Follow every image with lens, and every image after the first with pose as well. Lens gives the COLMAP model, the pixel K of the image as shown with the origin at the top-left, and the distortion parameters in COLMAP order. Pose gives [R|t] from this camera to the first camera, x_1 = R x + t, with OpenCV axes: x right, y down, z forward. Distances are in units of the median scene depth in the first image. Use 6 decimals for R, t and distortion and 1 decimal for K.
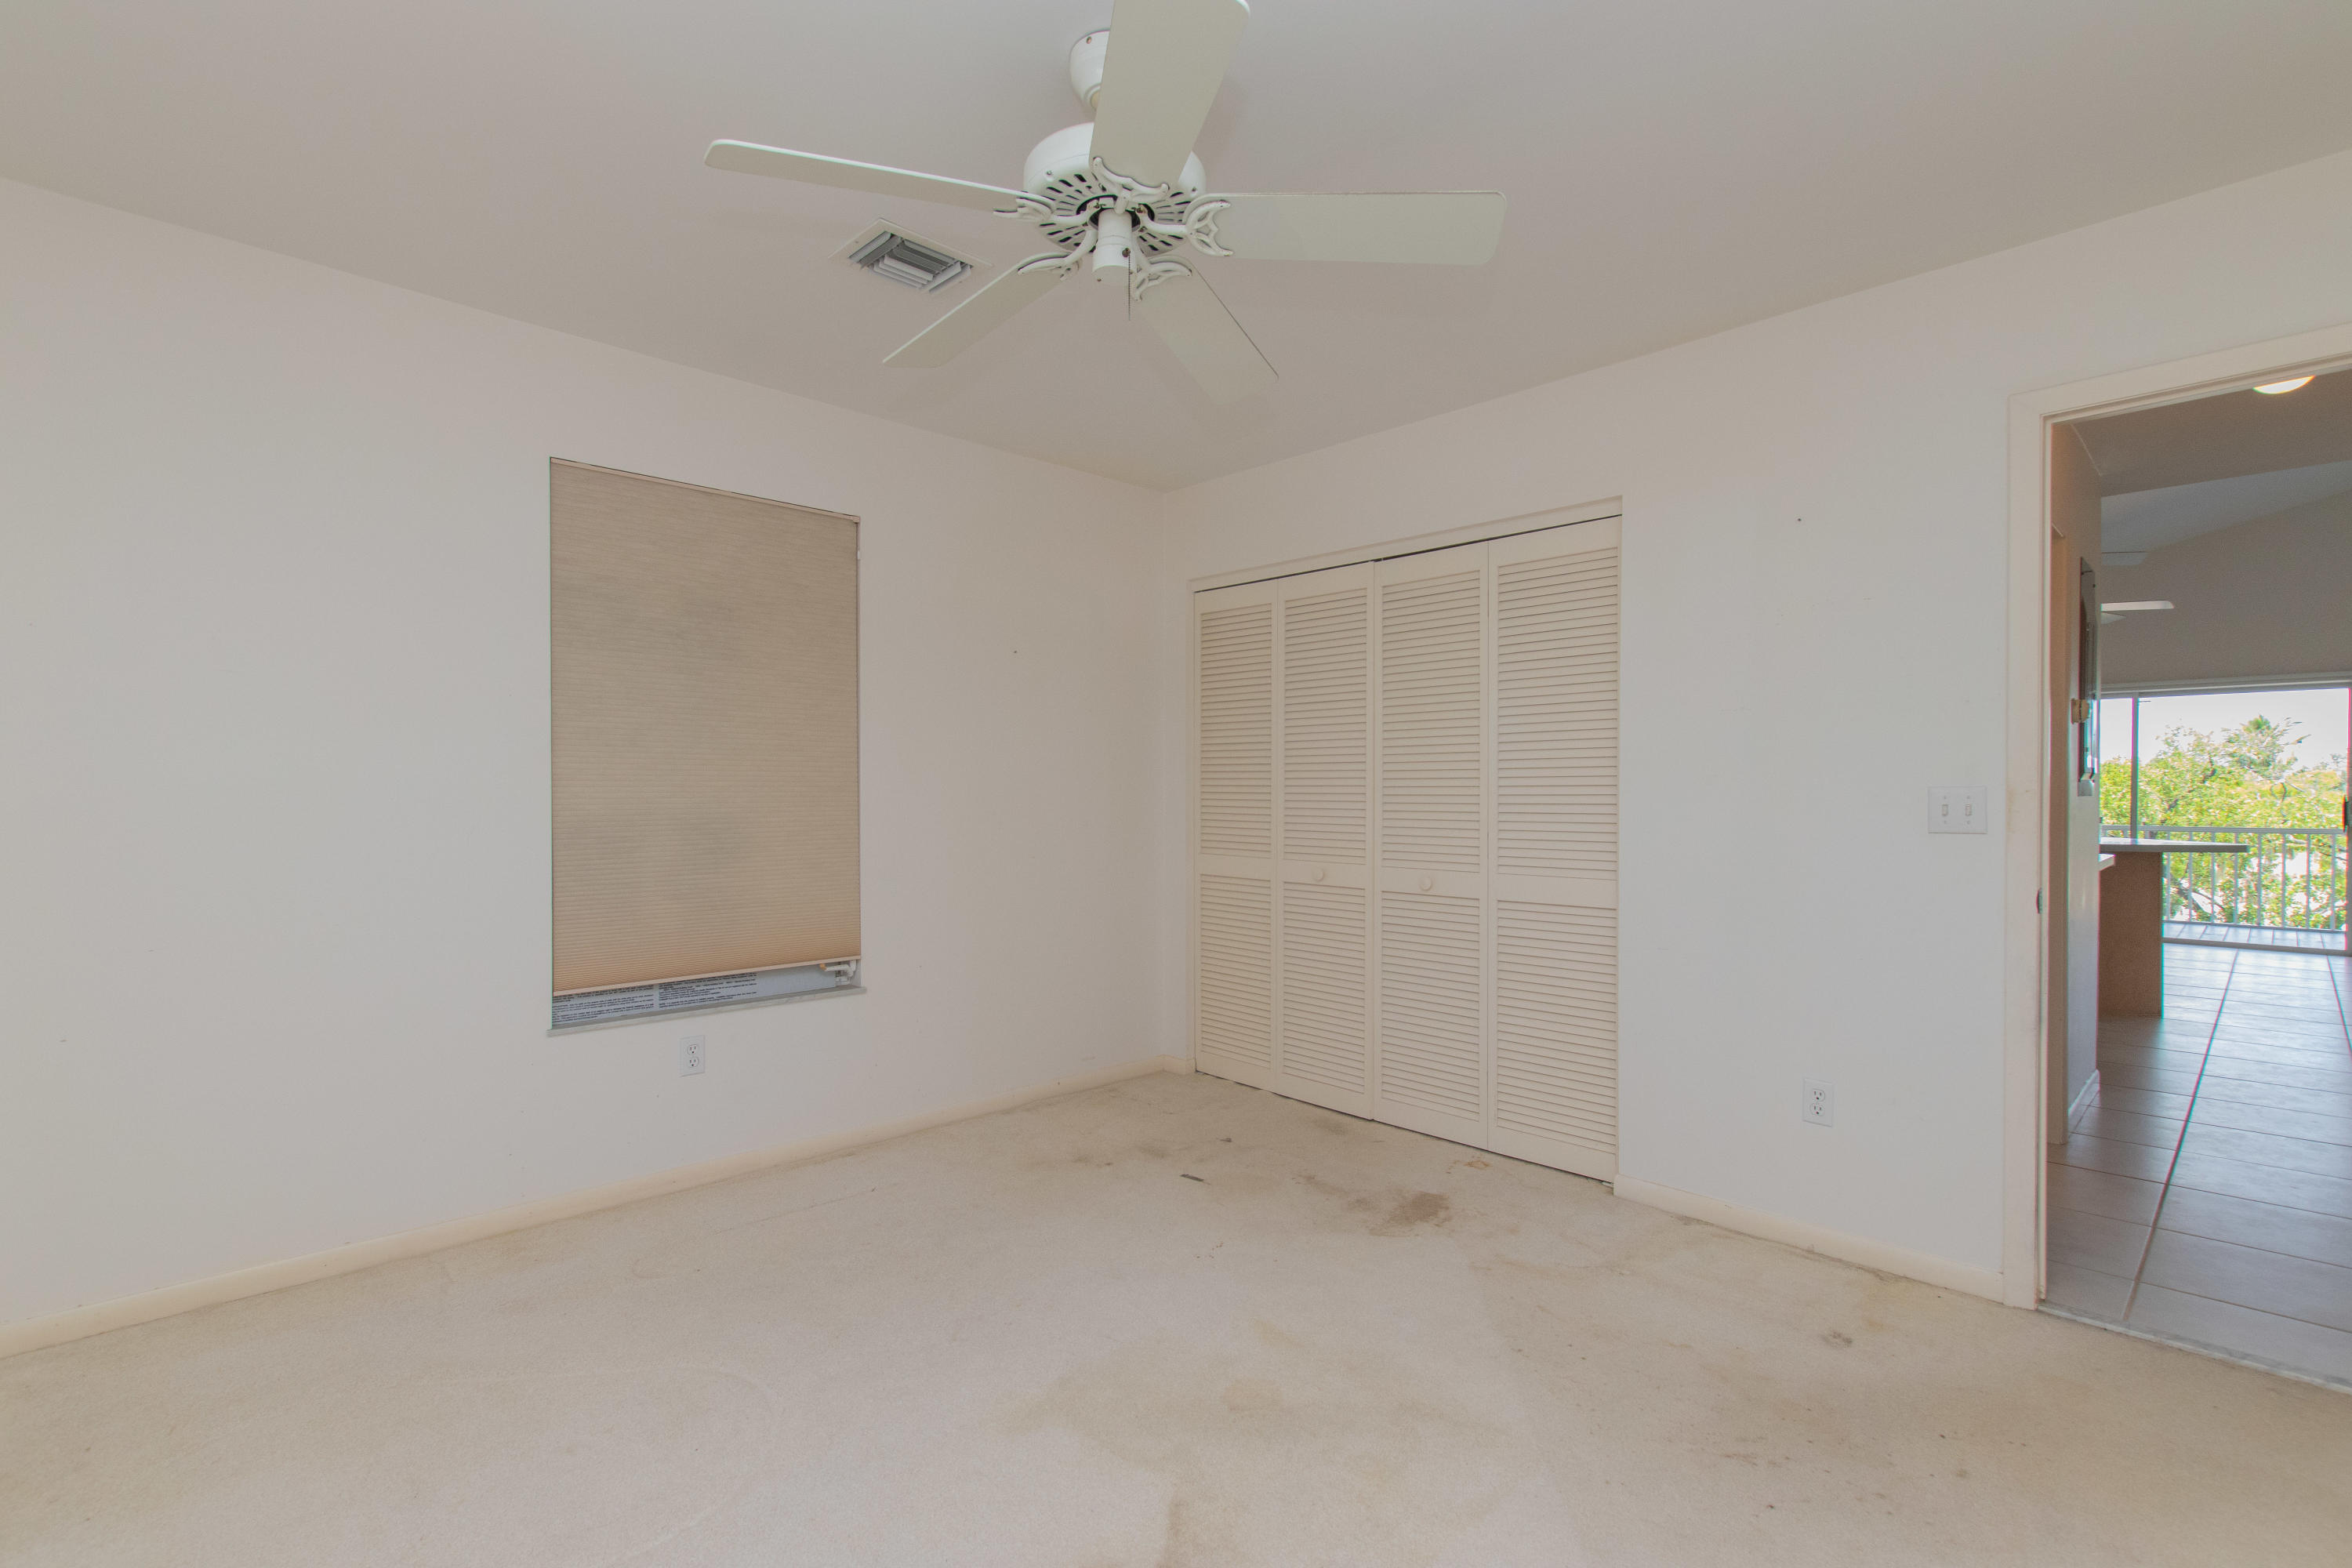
lens RADIAL K [[1072.7, 0, 1182.6], [0, 1072.7, 799.8], [0, 0, 1]] dist [-0.000731, -0.000375]
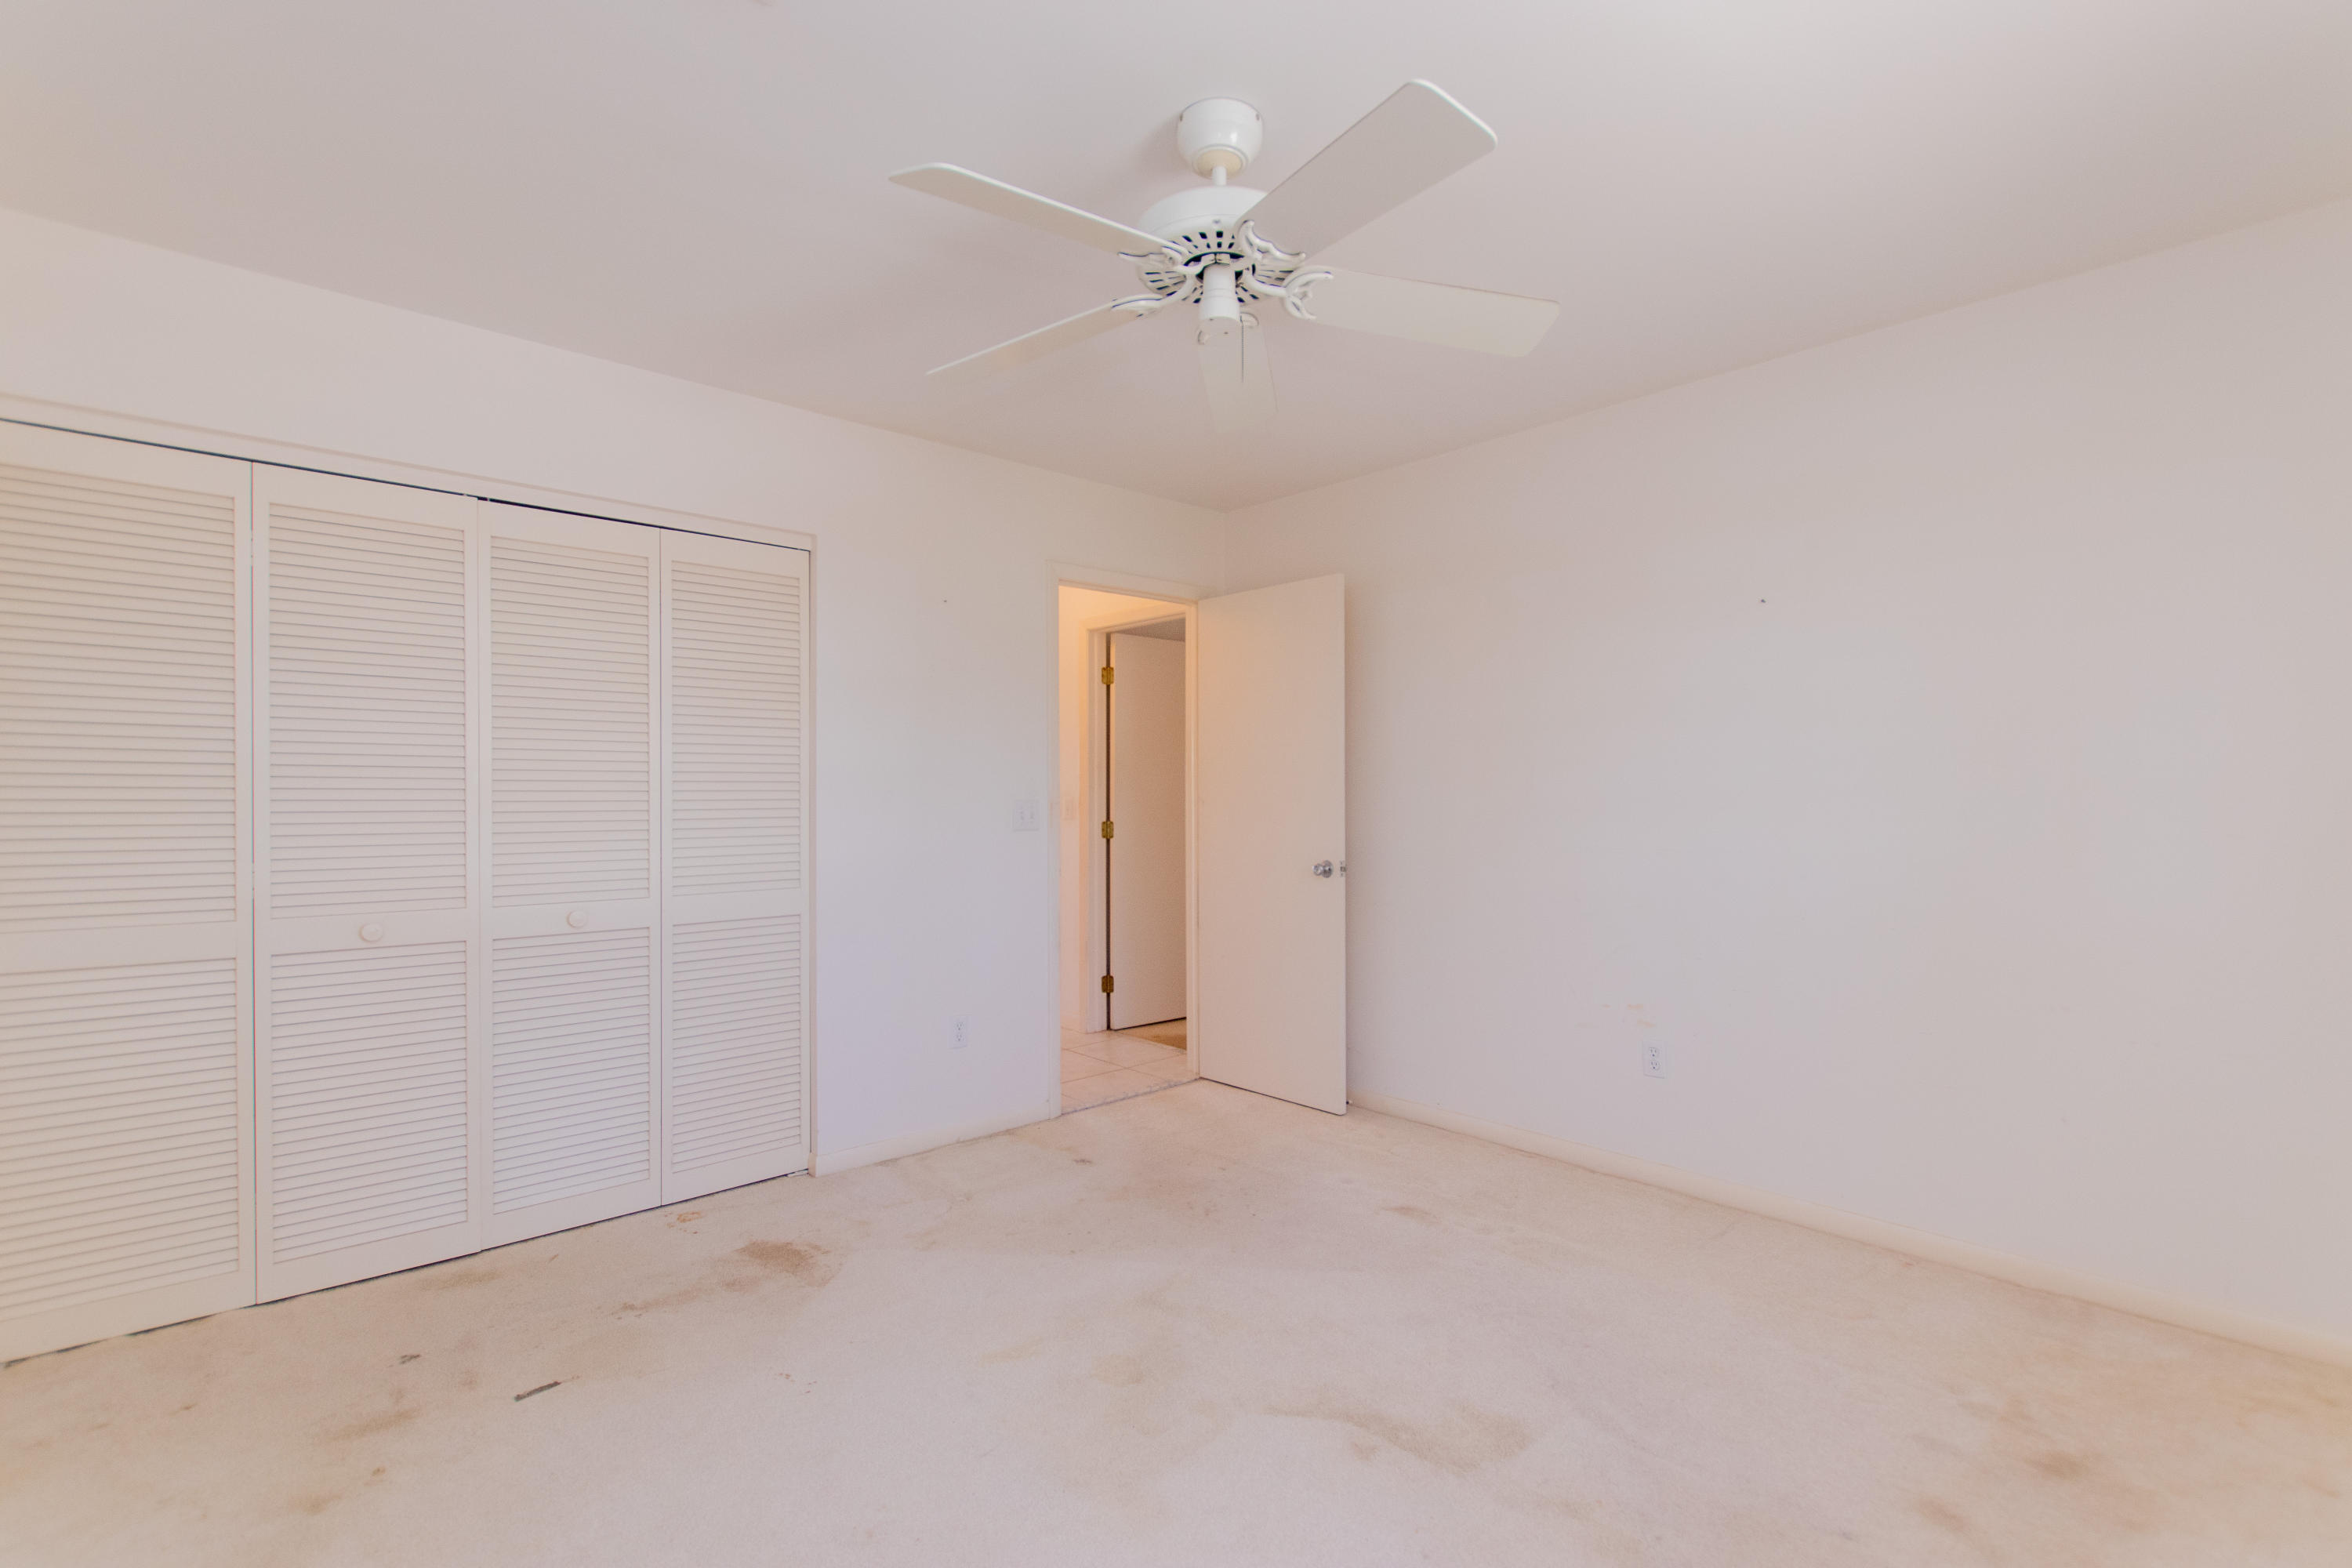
lens RADIAL K [[1072.7, 0, 1182.6], [0, 1072.7, 799.8], [0, 0, 1]] dist [-0.000731, -0.000375]
pose [[0.022769, -0.009435, 0.999696, -0.651122], [0.008732, 0.999919, 0.009239, -0.020446], [-0.999703, 0.008519, 0.022850, 0.578964]]
